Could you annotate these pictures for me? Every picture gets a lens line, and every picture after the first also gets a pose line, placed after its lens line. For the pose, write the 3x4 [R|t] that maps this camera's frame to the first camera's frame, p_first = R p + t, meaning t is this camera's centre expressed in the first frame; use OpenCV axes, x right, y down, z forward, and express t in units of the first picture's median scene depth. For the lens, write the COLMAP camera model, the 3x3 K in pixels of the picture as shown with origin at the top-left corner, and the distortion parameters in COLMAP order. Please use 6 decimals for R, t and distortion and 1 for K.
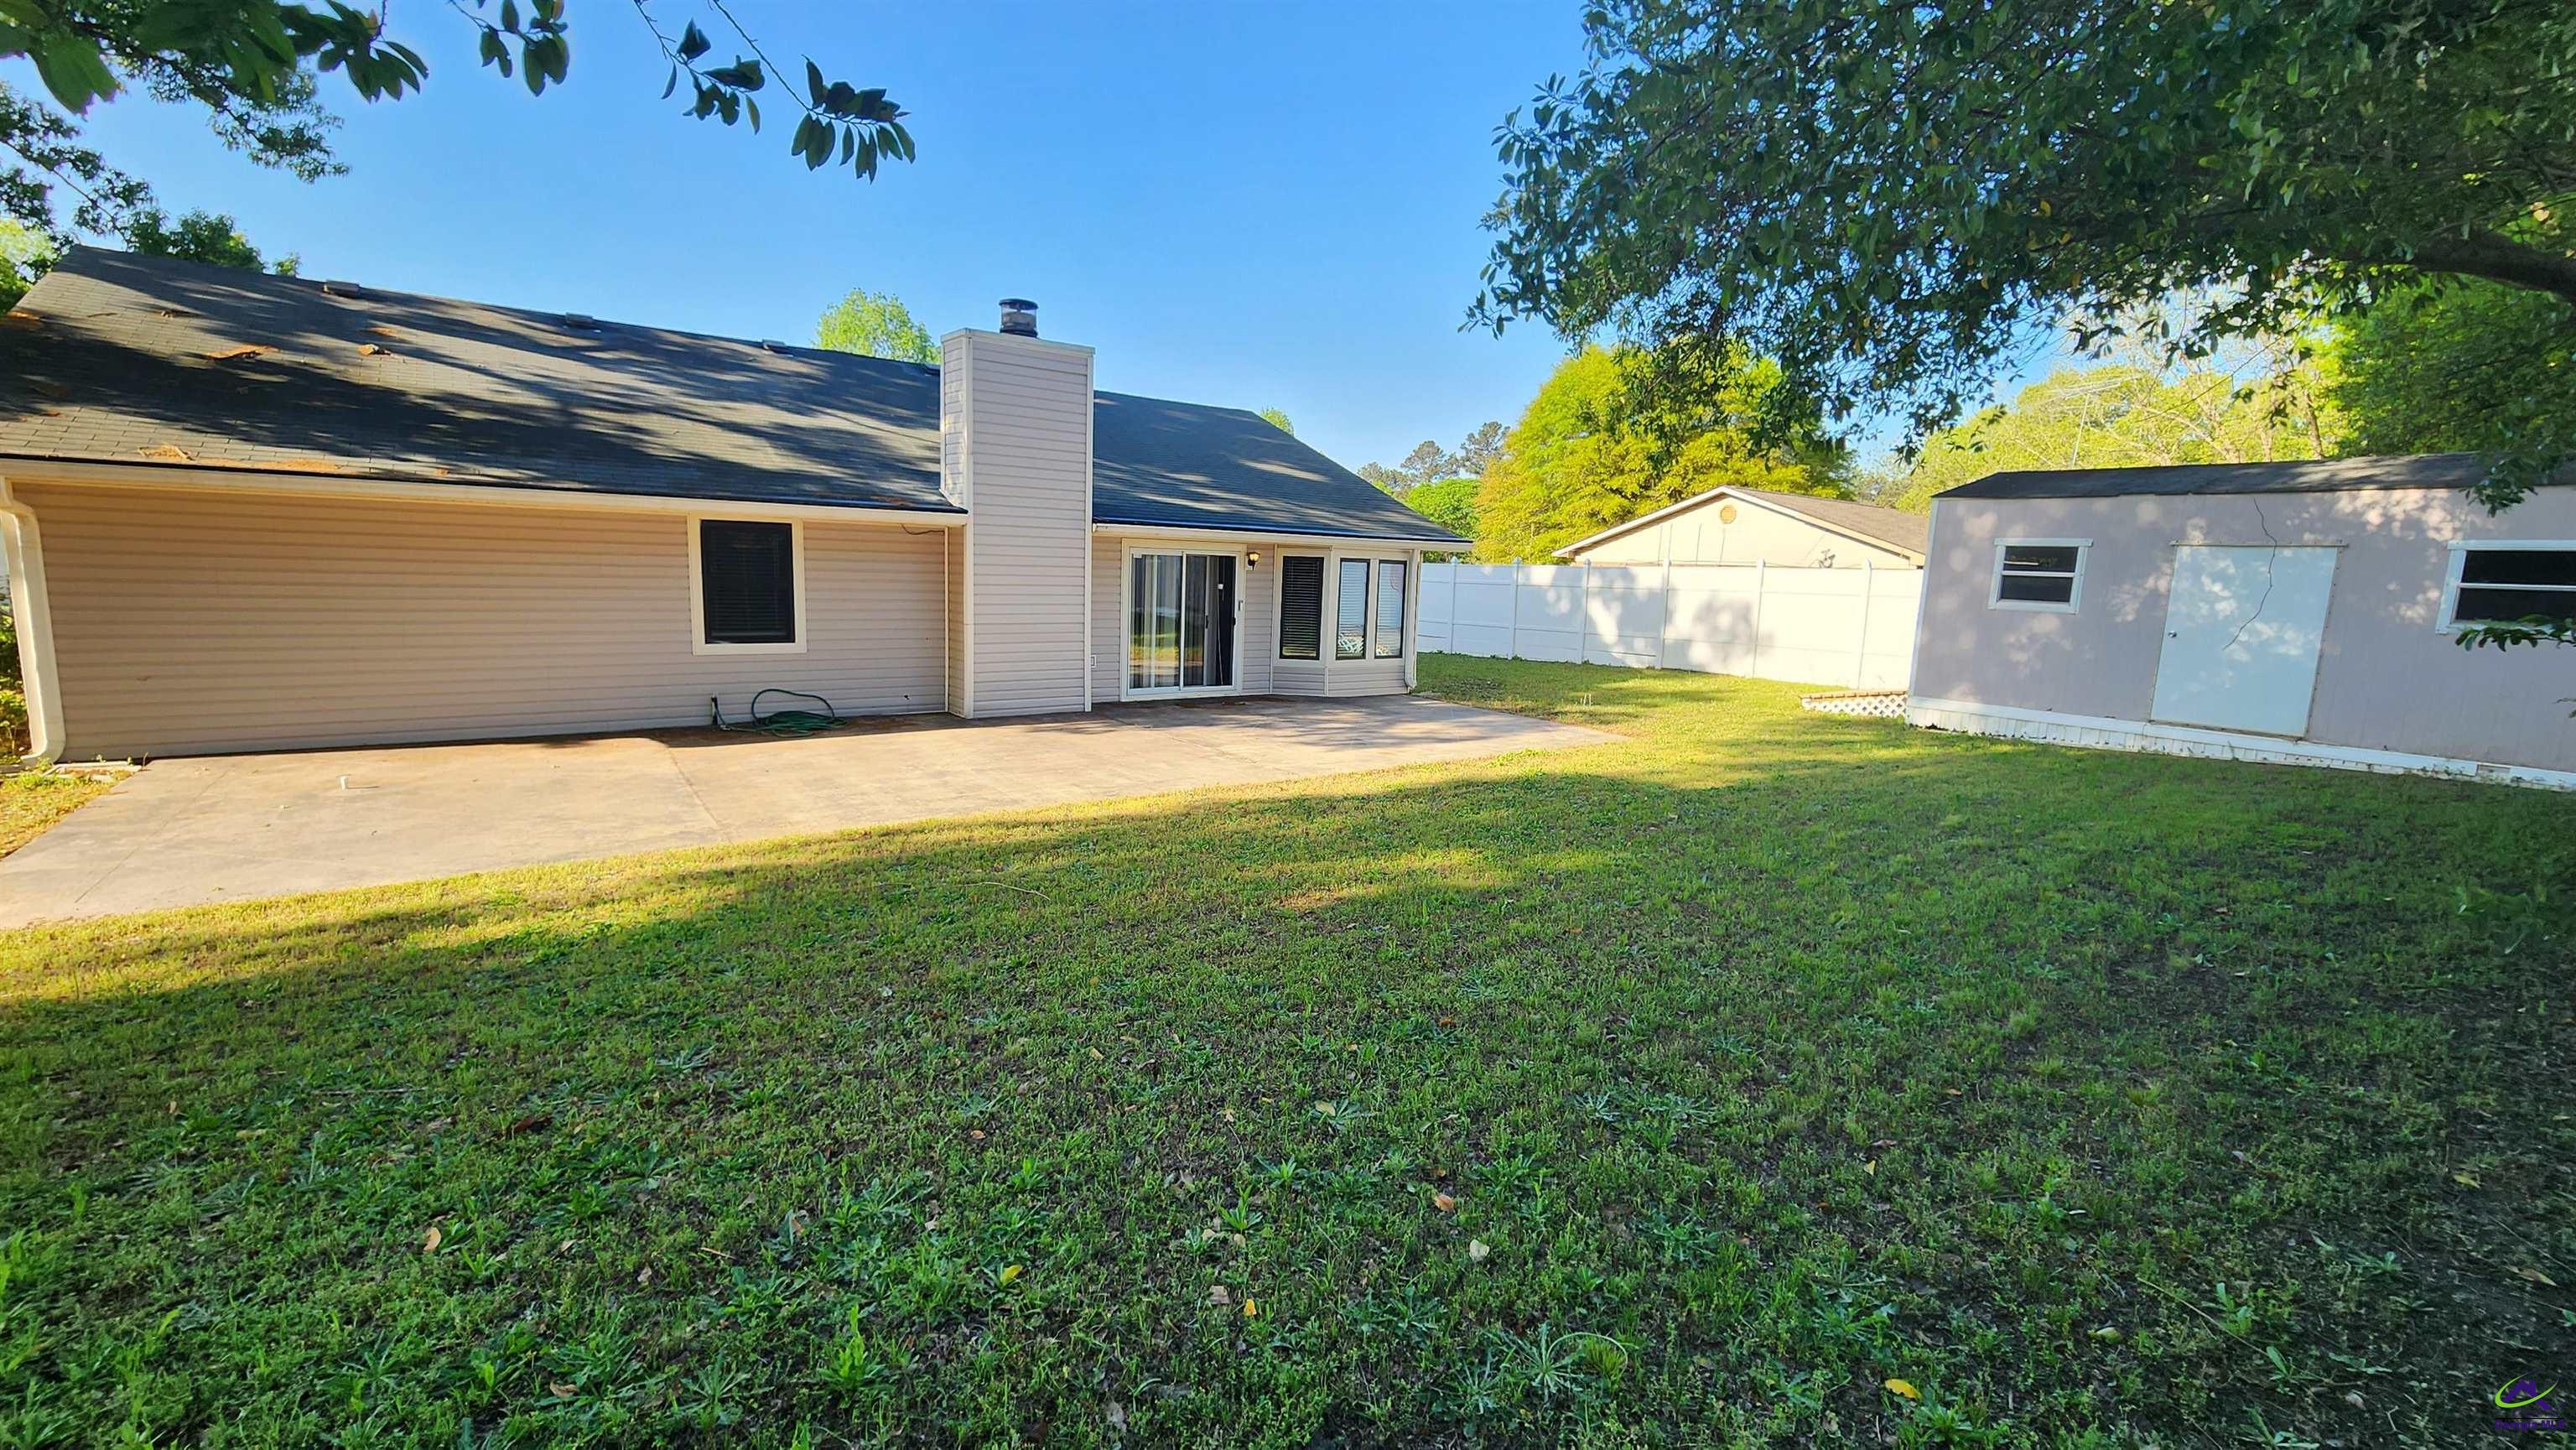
lens RADIAL K [[1064.6, 0, 1269.1], [0, 1064.6, 733.4], [0, 0, 1]] dist [-0.000304, 0.001840]
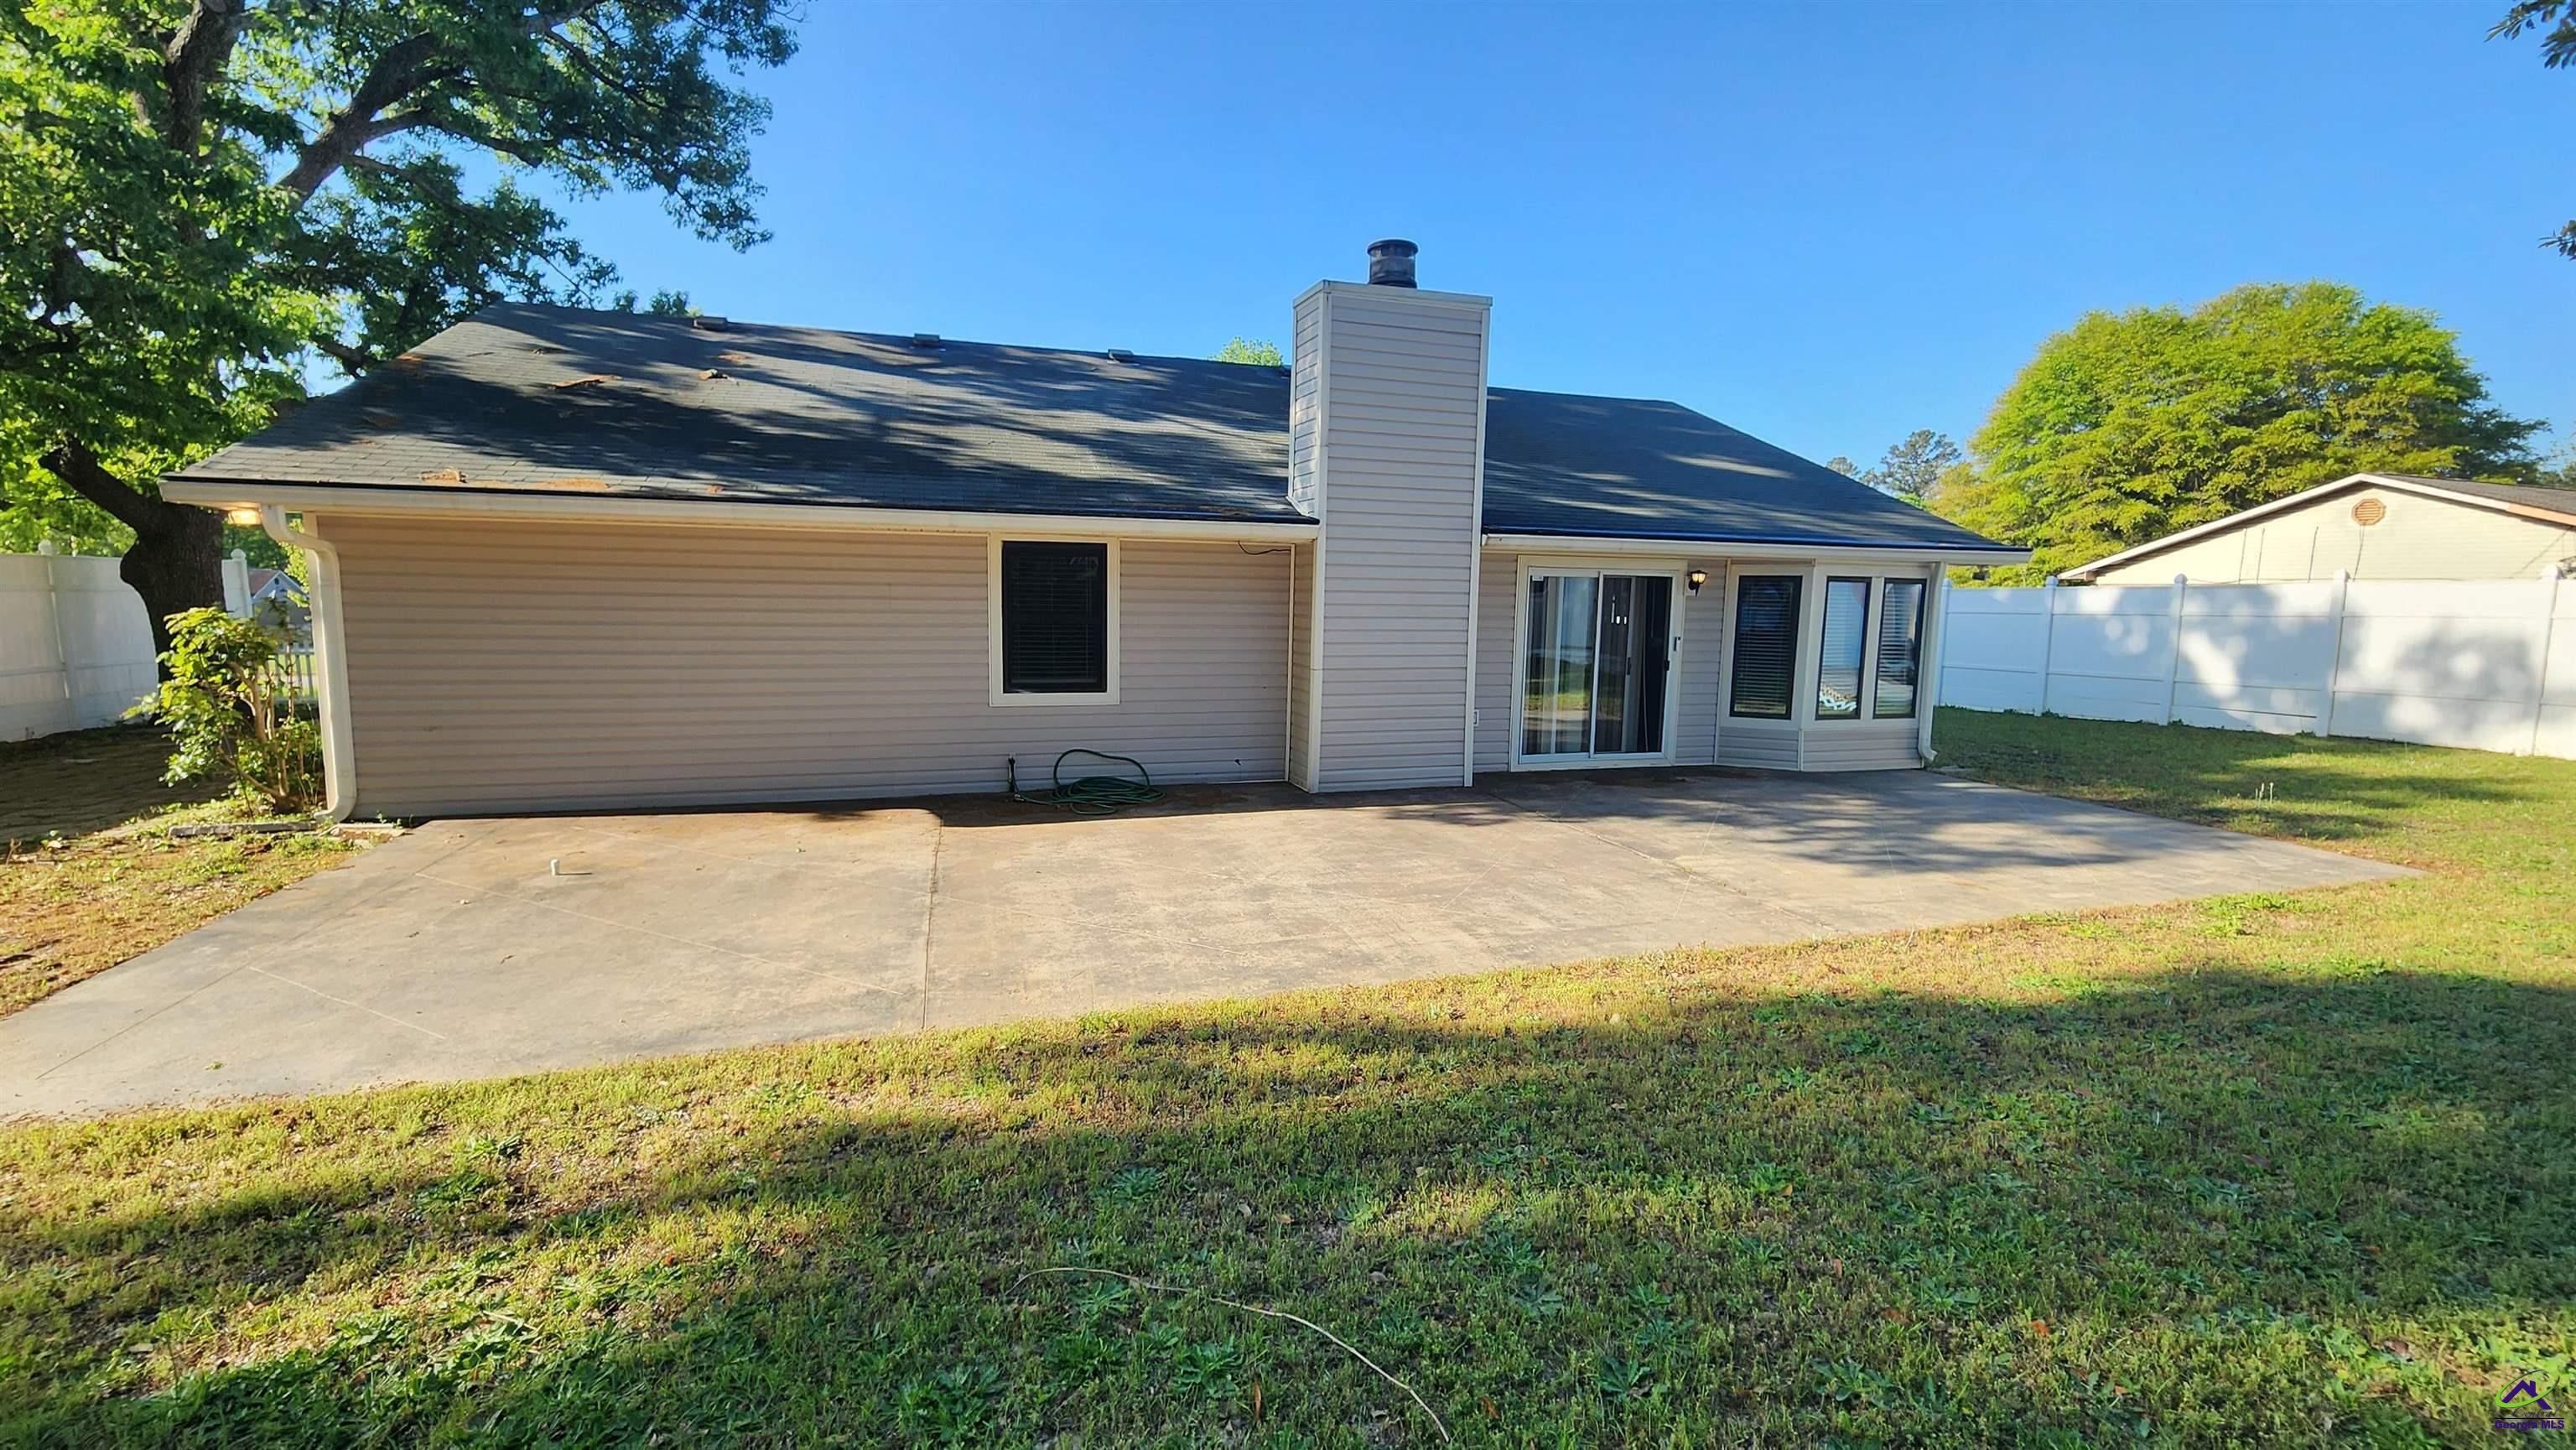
lens RADIAL K [[1064.6, 0, 1281.5], [0, 1064.6, 721.2], [0, 0, 1]] dist [-0.000304, 0.001840]
pose [[0.949249, 0.019087, -0.313945, -0.058506], [-0.033916, 0.998549, -0.041838, -0.029269], [0.312691, 0.050362, 0.948519, 0.241266]]
